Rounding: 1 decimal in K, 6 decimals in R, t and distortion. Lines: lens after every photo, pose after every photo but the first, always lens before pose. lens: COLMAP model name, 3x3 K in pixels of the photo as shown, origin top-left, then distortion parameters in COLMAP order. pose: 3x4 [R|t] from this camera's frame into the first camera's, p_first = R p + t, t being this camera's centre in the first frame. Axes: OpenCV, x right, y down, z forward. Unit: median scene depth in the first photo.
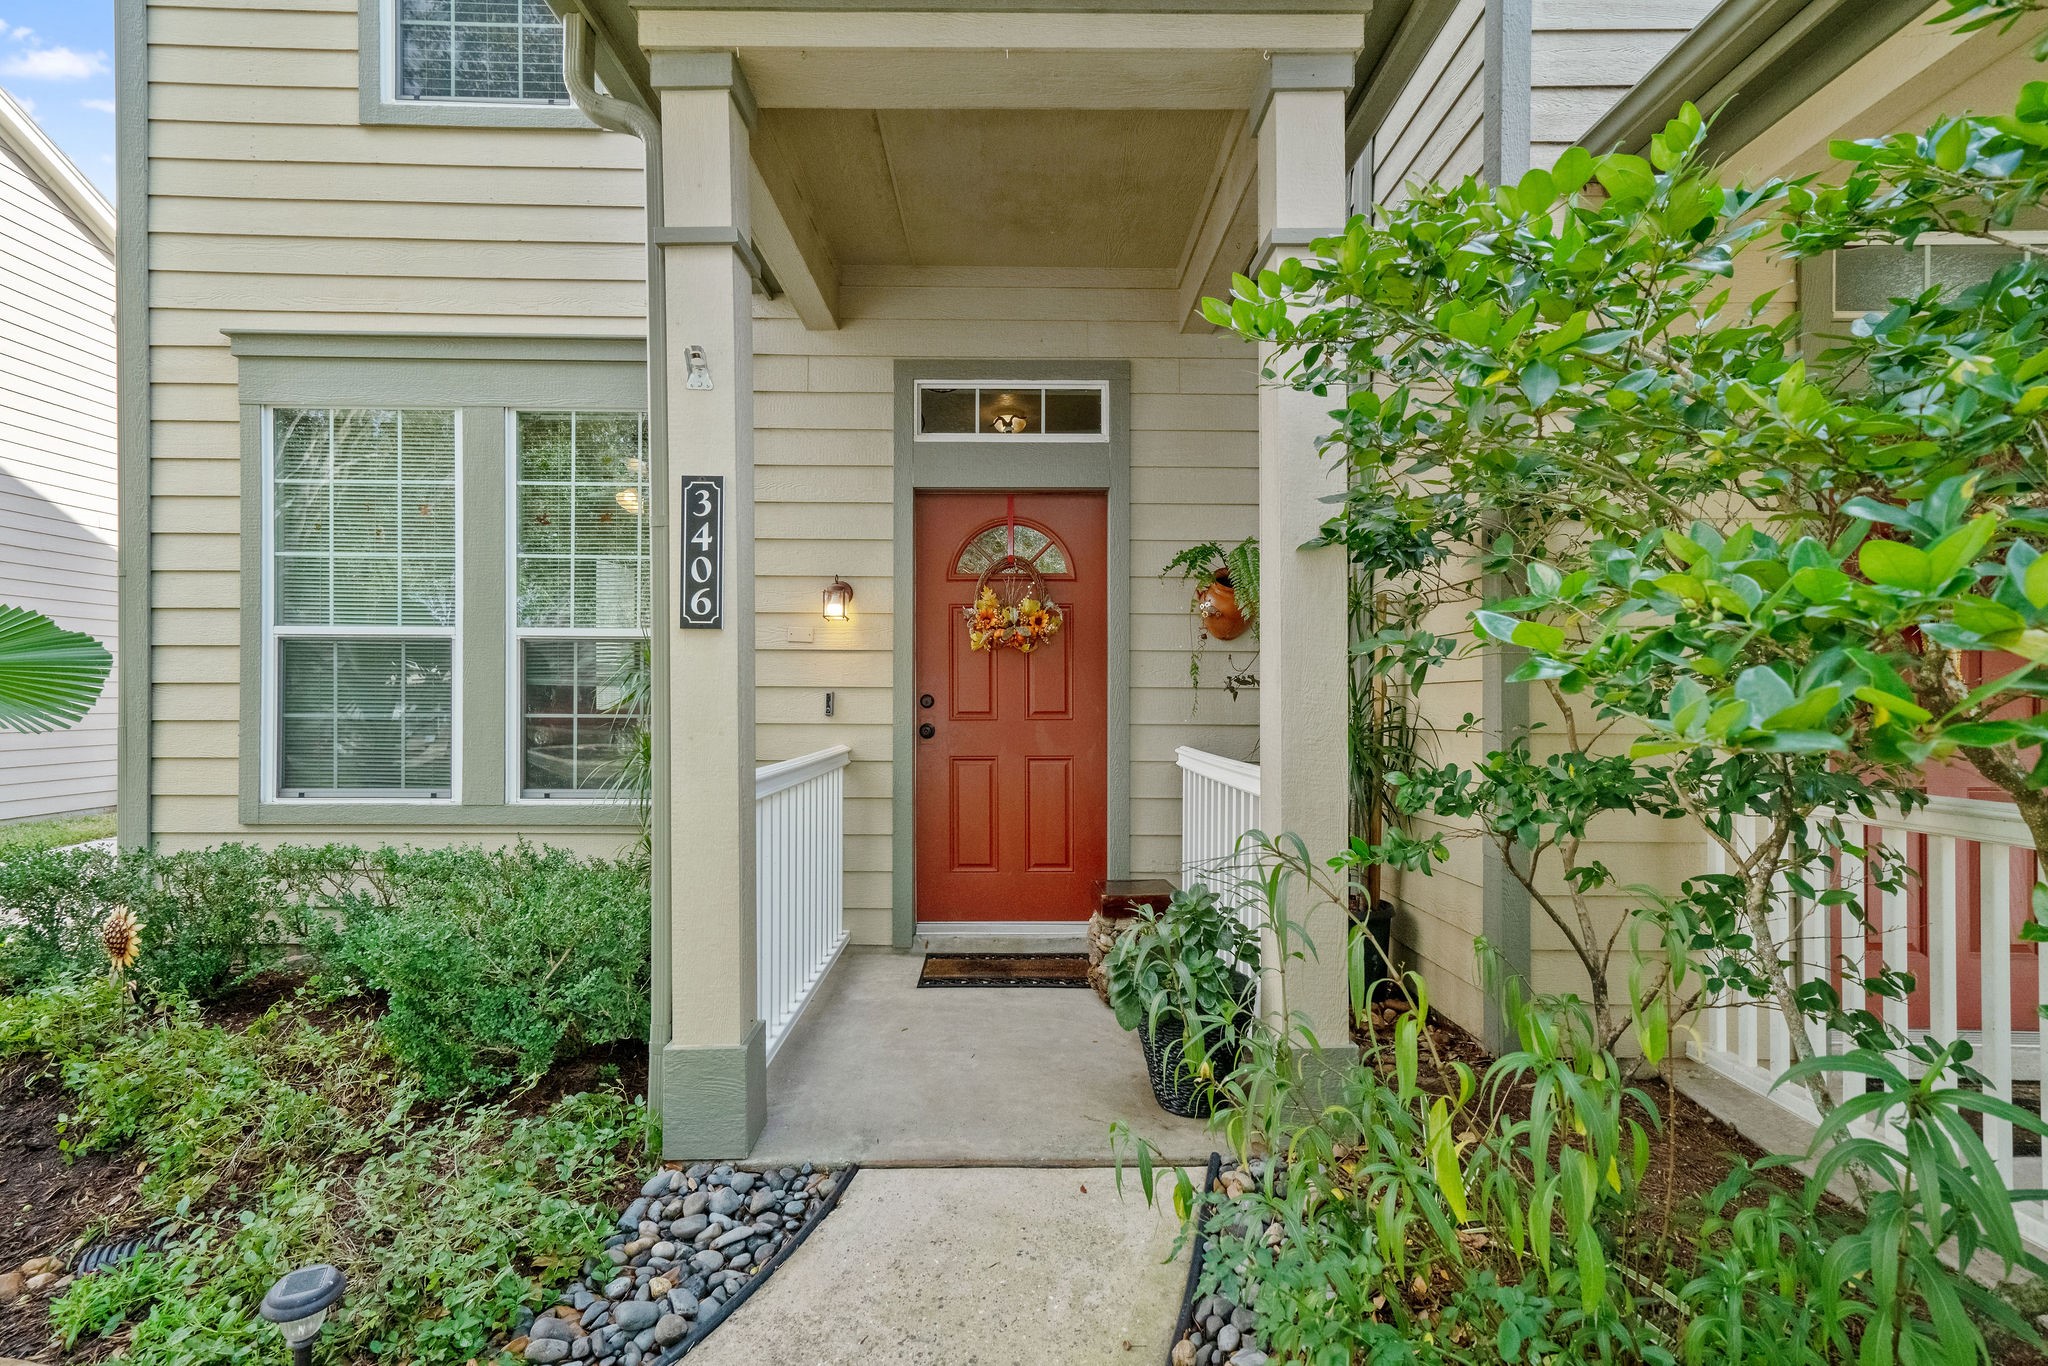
lens RADIAL K [[927.7, 0, 1024.0], [0, 927.7, 683.0], [0, 0, 1]] dist [-0.003851, 0.000192]
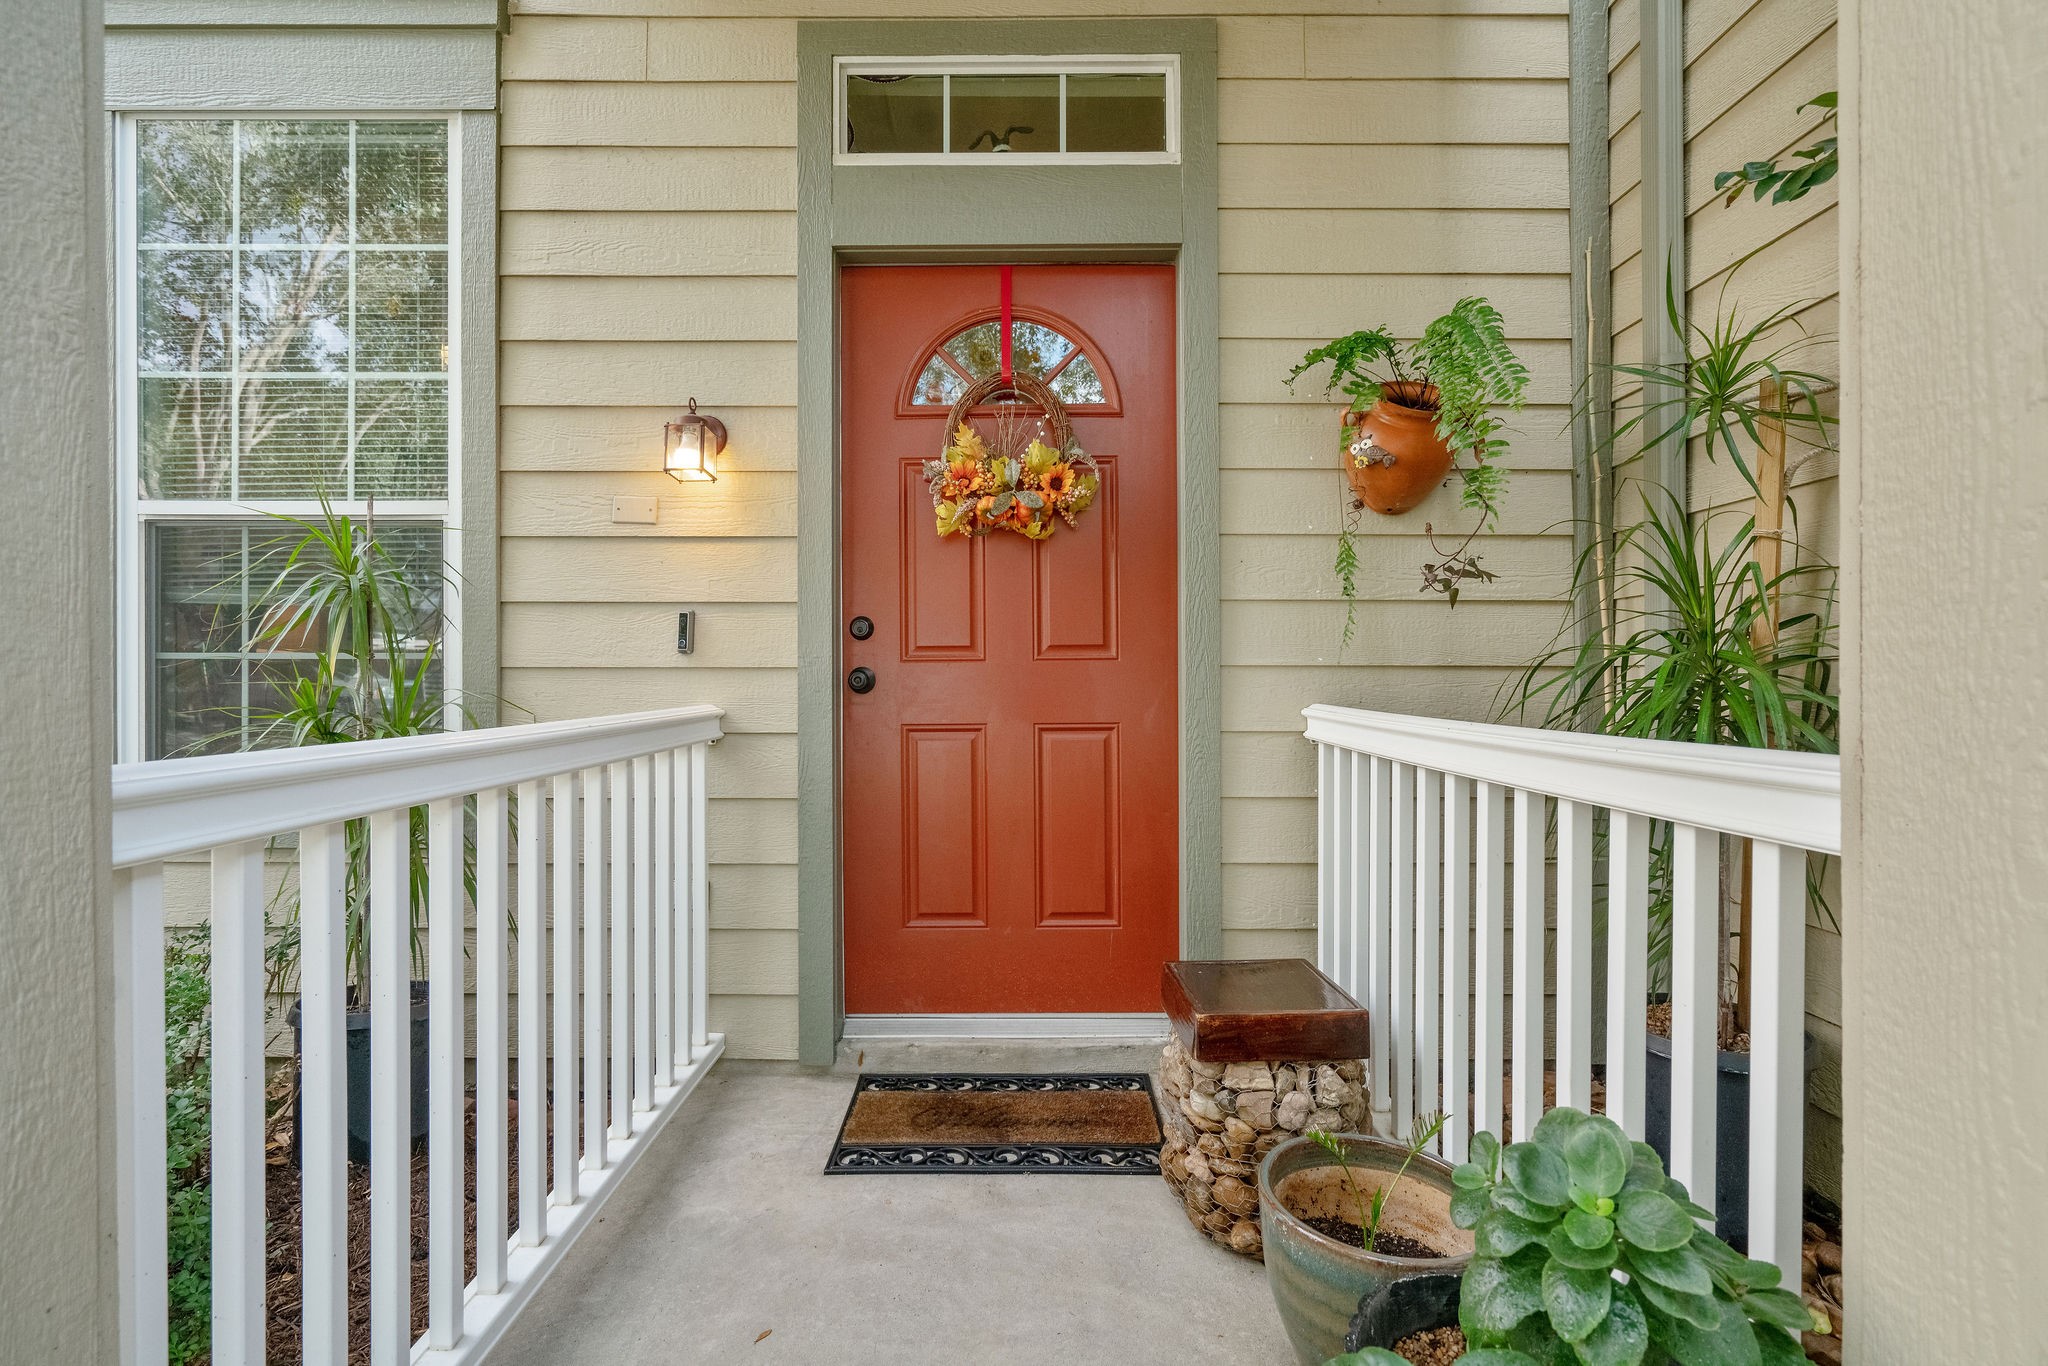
lens RADIAL K [[927.7, 0, 1024.0], [0, 927.7, 683.0], [0, 0, 1]] dist [-0.003851, 0.000192]
pose [[0.999923, -0.004576, -0.011495, 0.001946], [0.005000, 0.999299, 0.037097, 0.033587], [0.011317, -0.037152, 0.999246, 0.436529]]
